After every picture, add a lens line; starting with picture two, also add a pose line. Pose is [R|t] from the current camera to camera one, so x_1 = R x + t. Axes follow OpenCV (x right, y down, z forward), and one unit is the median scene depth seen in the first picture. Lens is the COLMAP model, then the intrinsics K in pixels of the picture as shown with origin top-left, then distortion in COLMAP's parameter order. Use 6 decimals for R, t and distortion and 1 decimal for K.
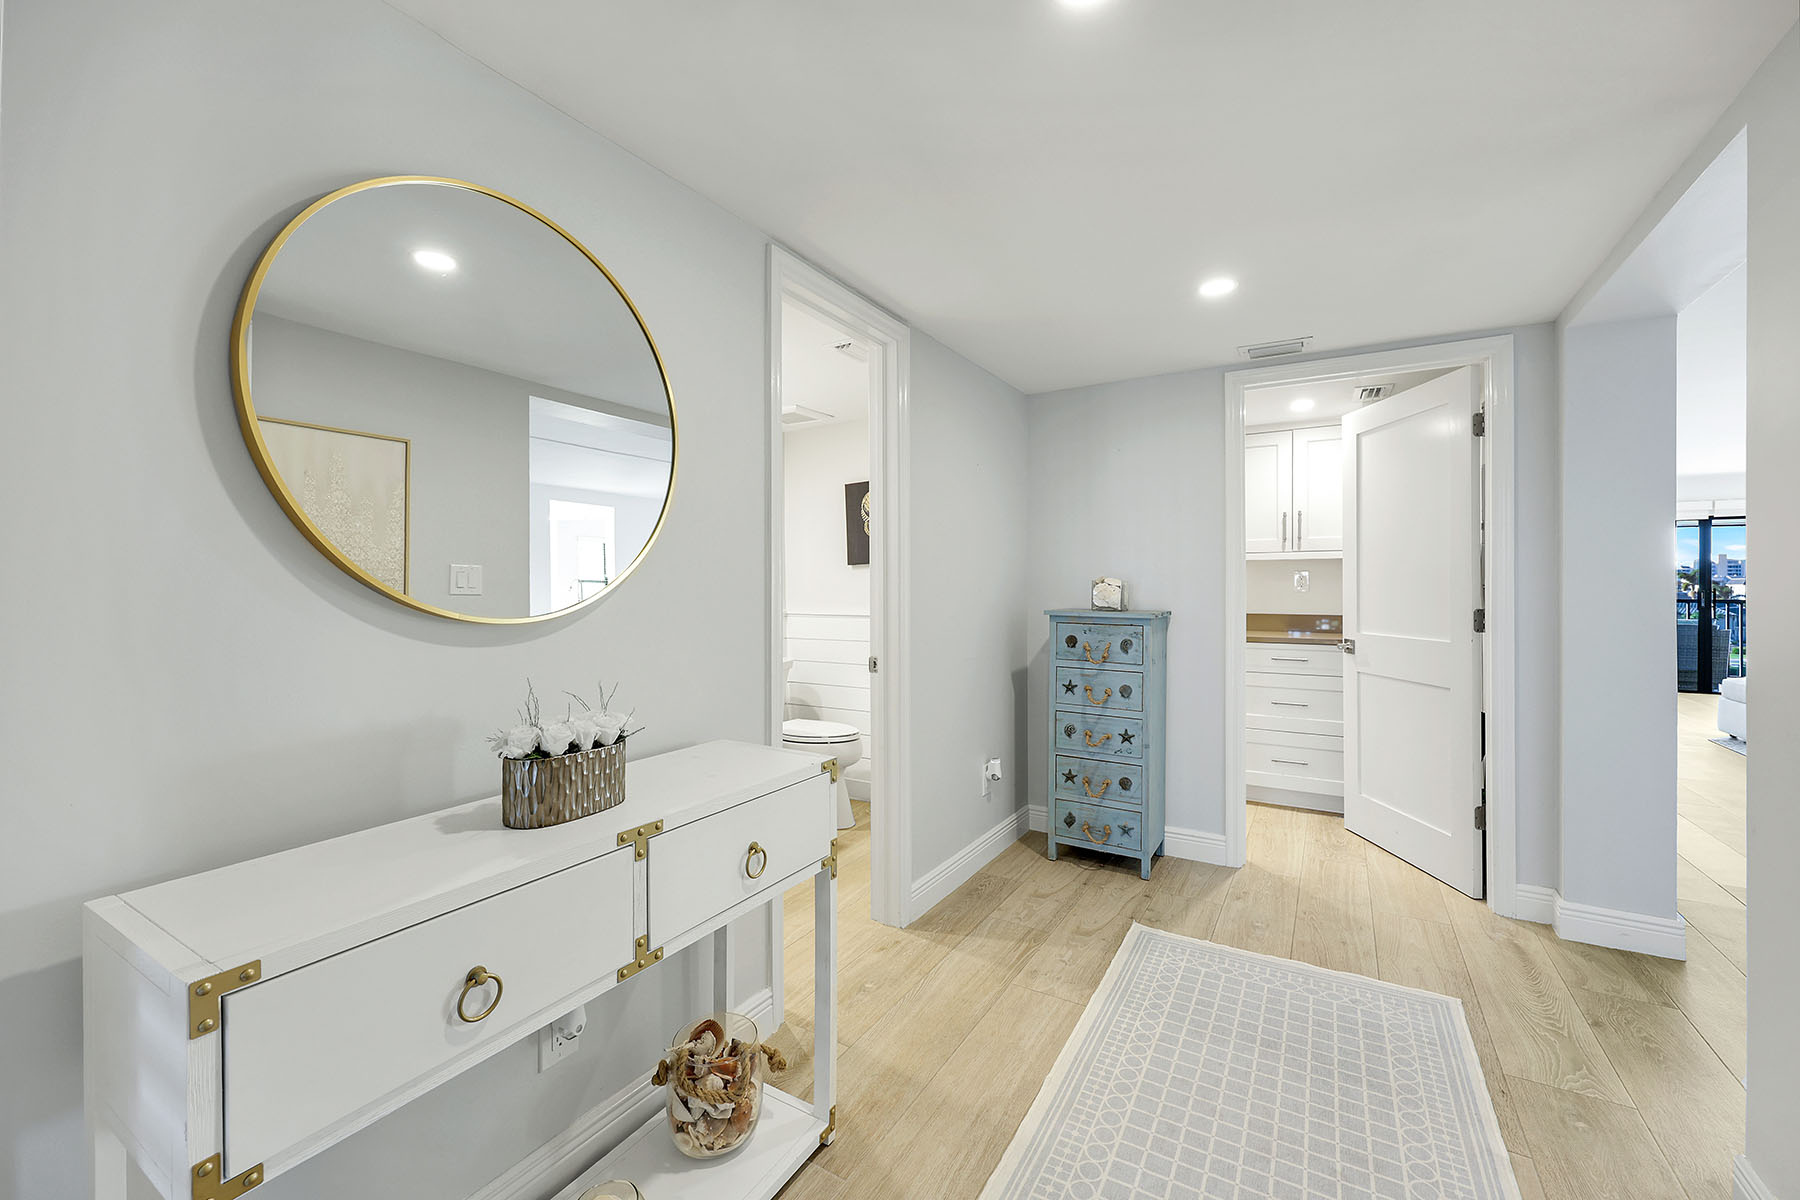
lens RADIAL K [[720.2, 0, 899.3], [0, 720.2, 586.4], [0, 0, 1]] dist [-0.003344, 0.000174]
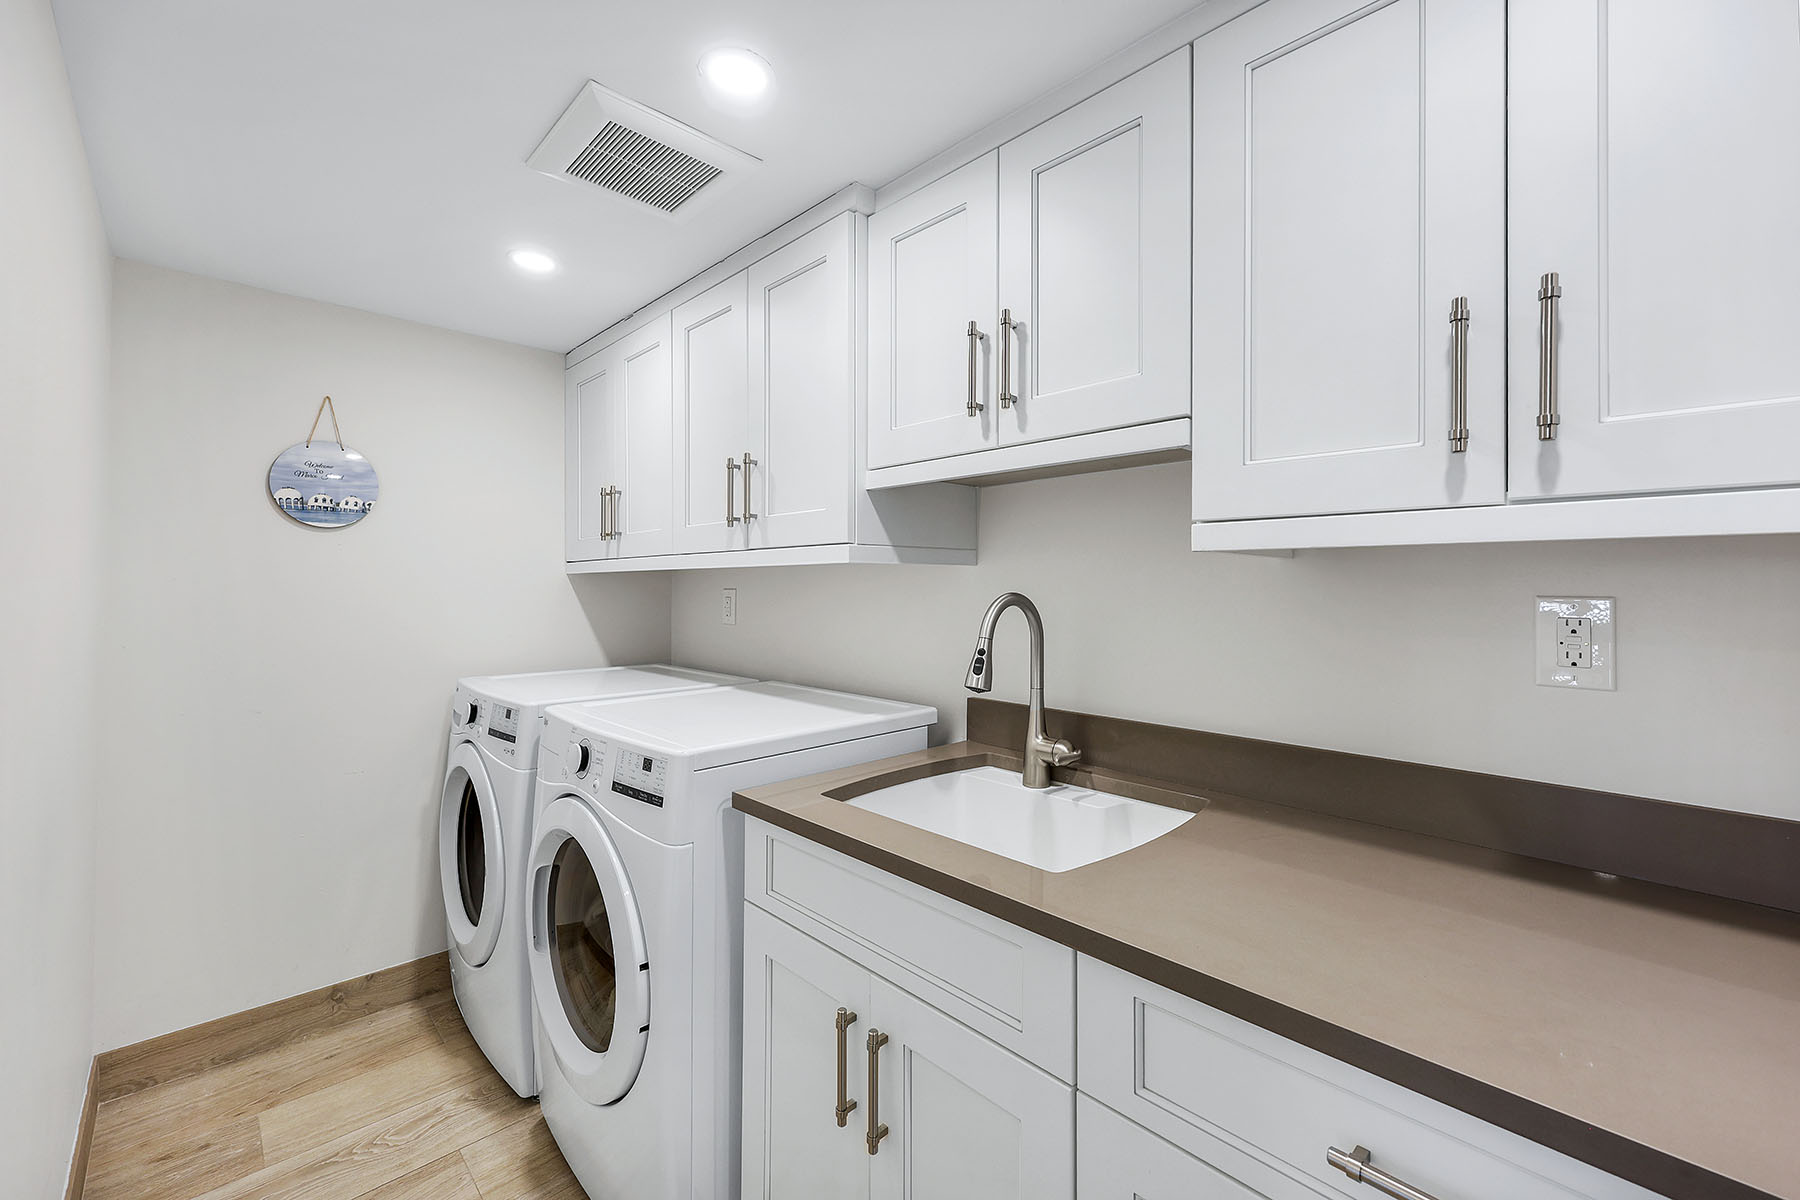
lens RADIAL K [[720.2, 0, 901.2], [0, 720.2, 600.0], [0, 0, 1]] dist [-0.003344, 0.000174]
pose [[0.965176, 0.004792, -0.261559, 0.440053], [-0.006950, 0.999949, -0.007326, -0.019523], [0.261510, 0.008889, 0.965160, 0.771662]]
